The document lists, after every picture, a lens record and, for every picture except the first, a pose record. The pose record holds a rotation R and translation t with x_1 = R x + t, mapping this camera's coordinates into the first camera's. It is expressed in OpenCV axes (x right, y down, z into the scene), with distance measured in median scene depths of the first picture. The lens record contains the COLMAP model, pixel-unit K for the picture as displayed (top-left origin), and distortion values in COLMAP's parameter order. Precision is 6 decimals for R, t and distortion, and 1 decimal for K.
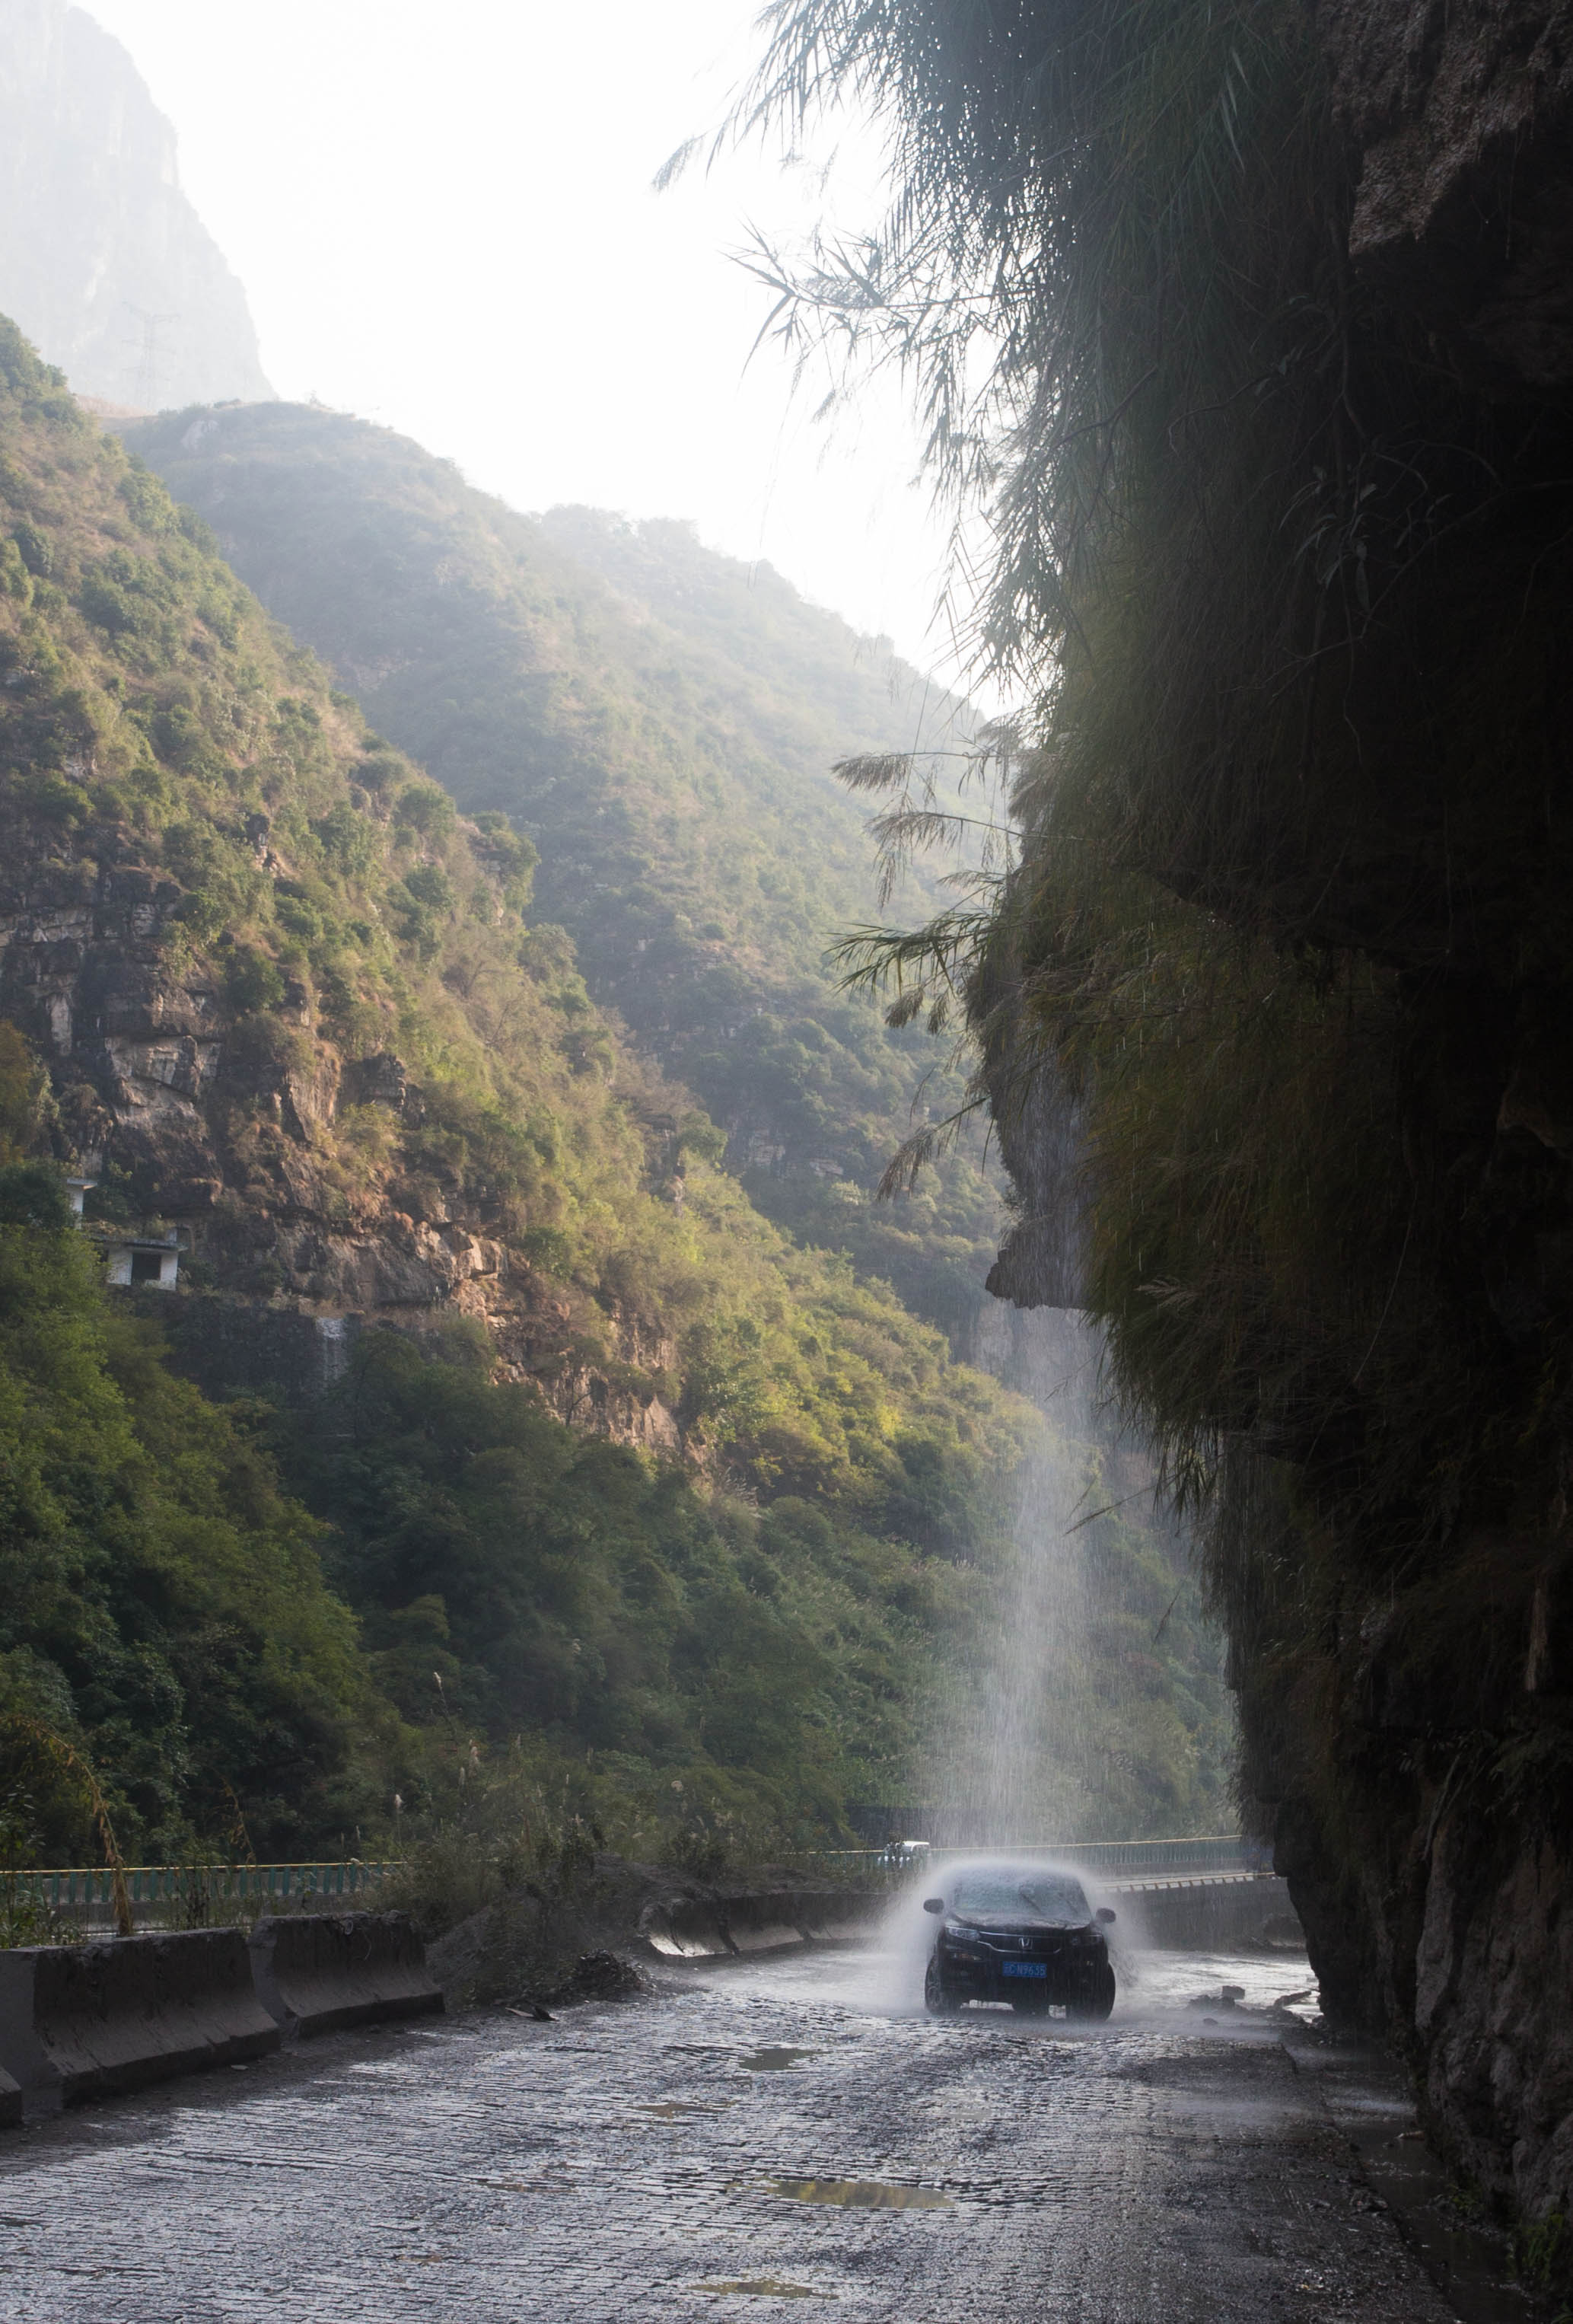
lens RADIAL K [[2703.7, 0, 785.3], [0, 2703.7, 1161.0], [0, 0, 1]] dist [-0.072749, 0.000000]
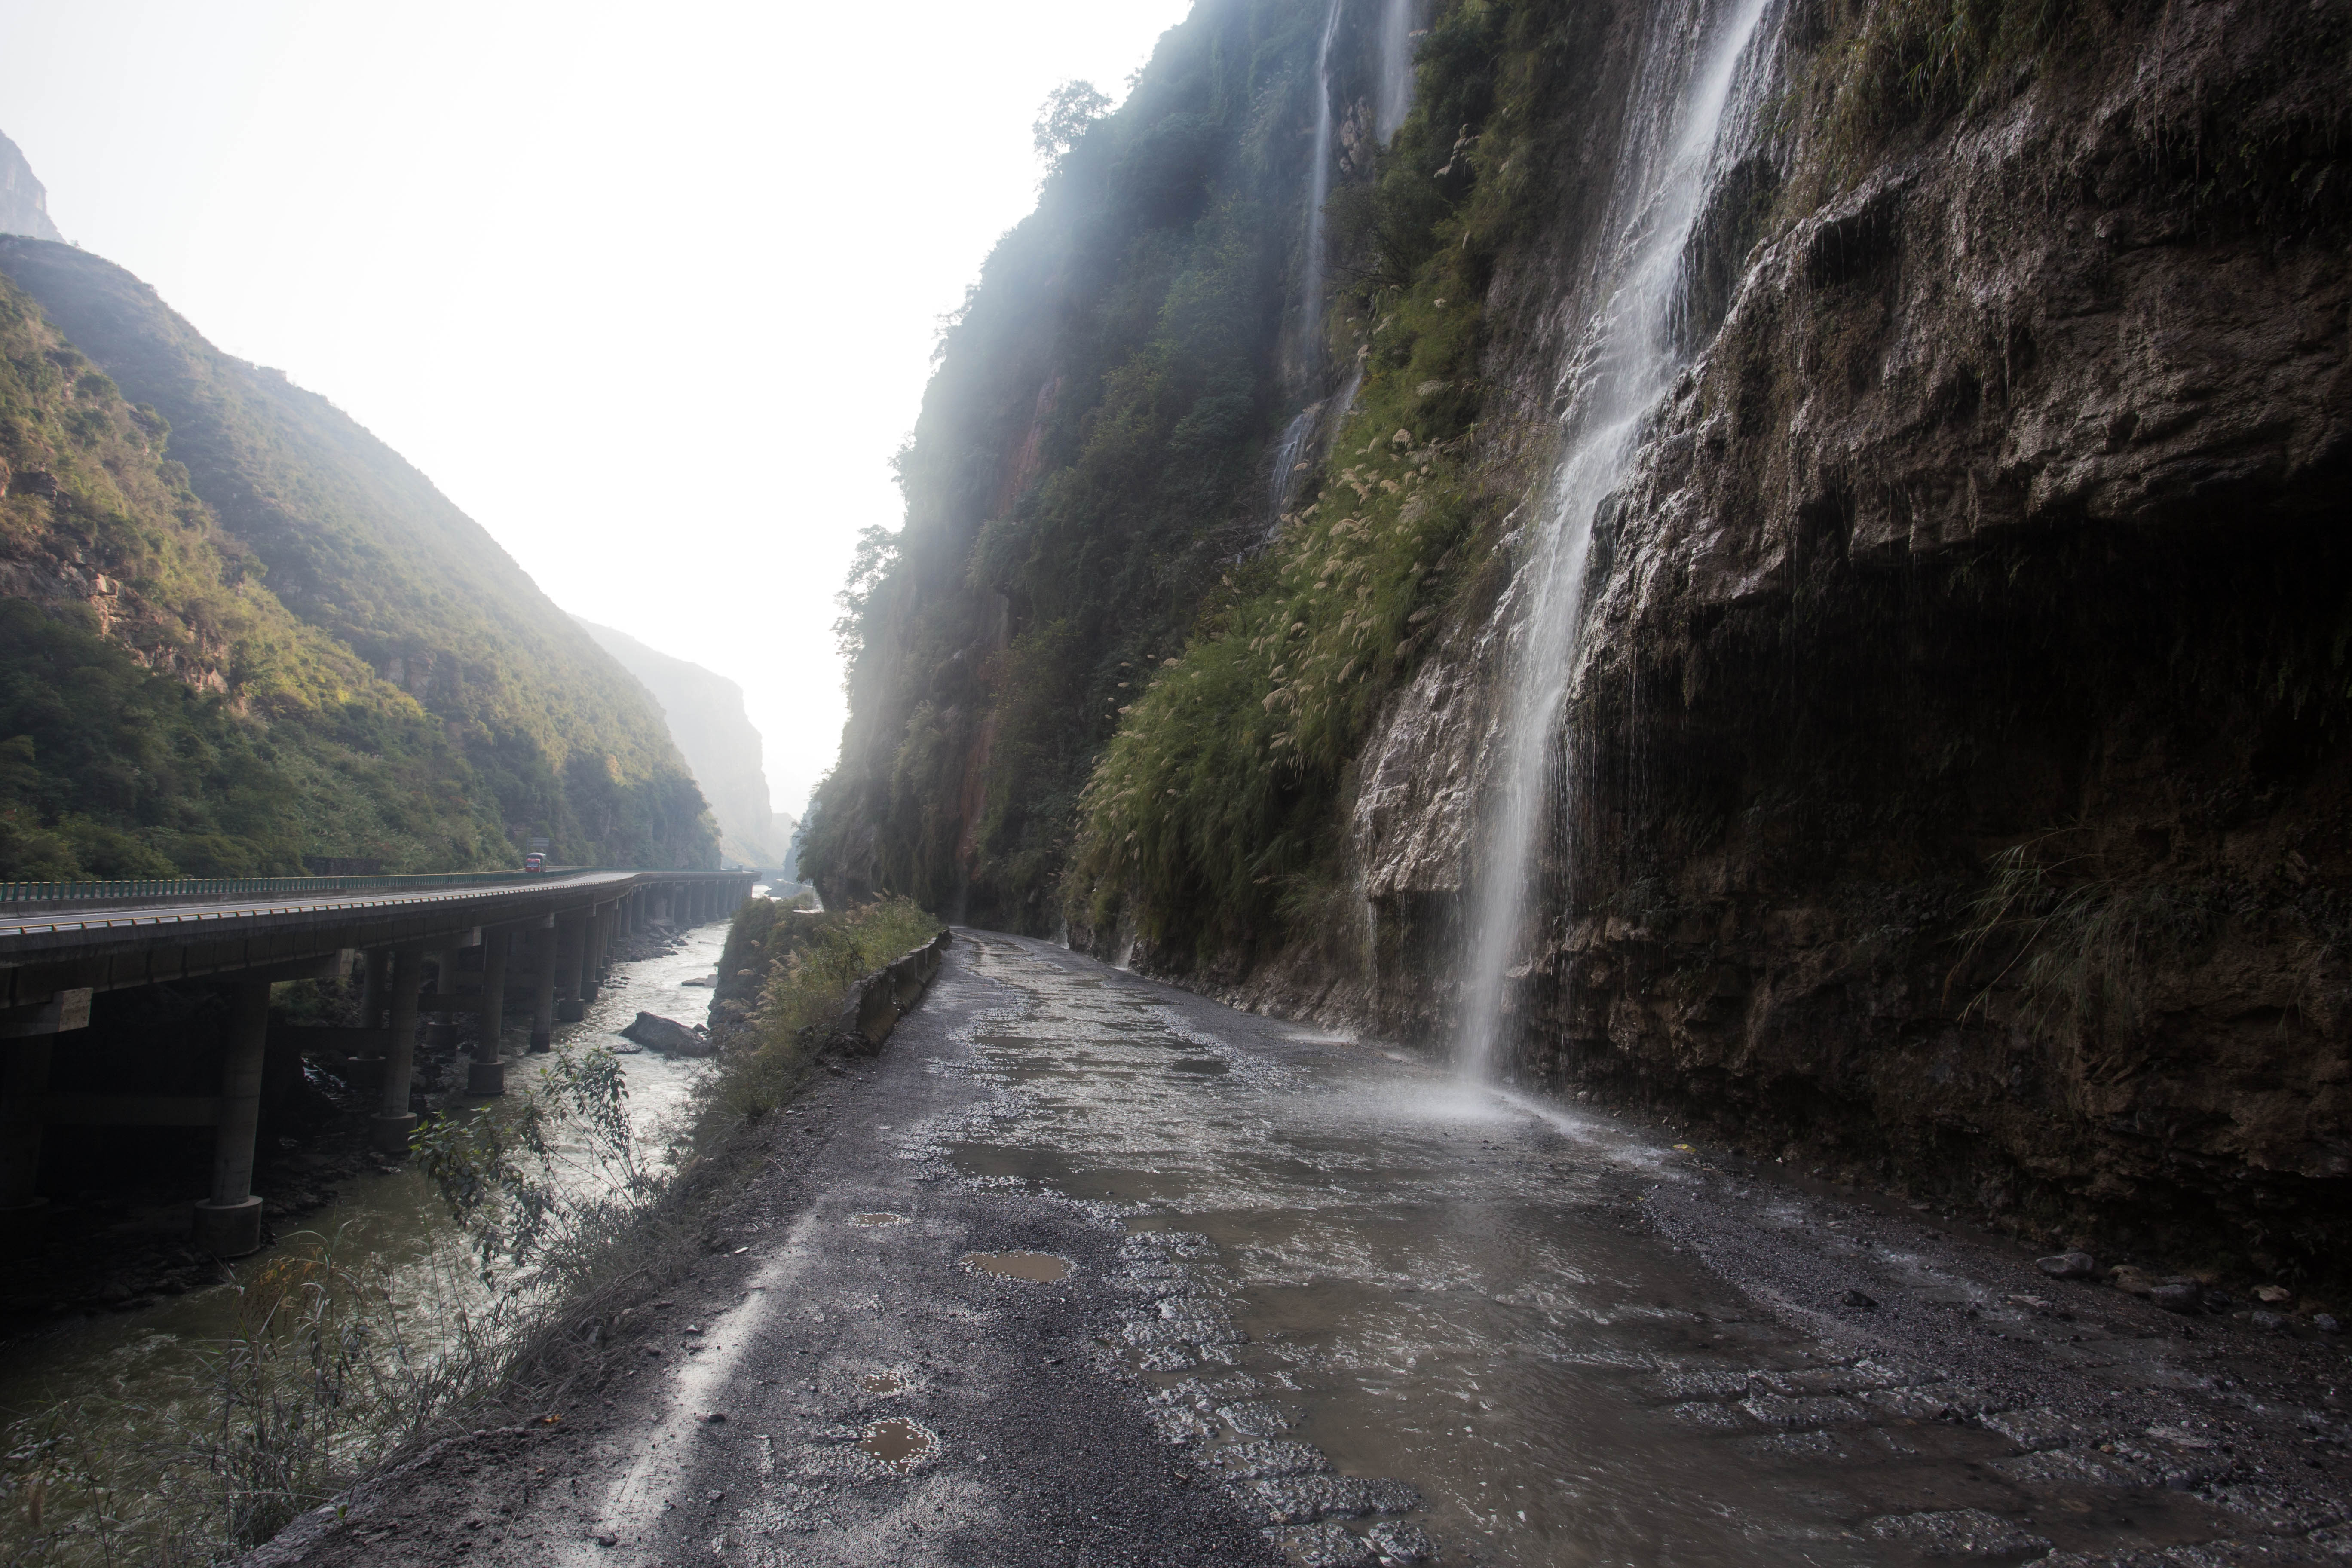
lens RADIAL K [[1425.9, 0, 1176.3], [0, 1425.9, 777.2], [0, 0, 1]] dist [0.004460, 0.004950]
pose [[0.834204, 0.043112, 0.549769, -0.033538], [-0.139955, 0.980850, 0.135446, -0.094439], [-0.533401, -0.189932, 0.824263, -0.380980]]
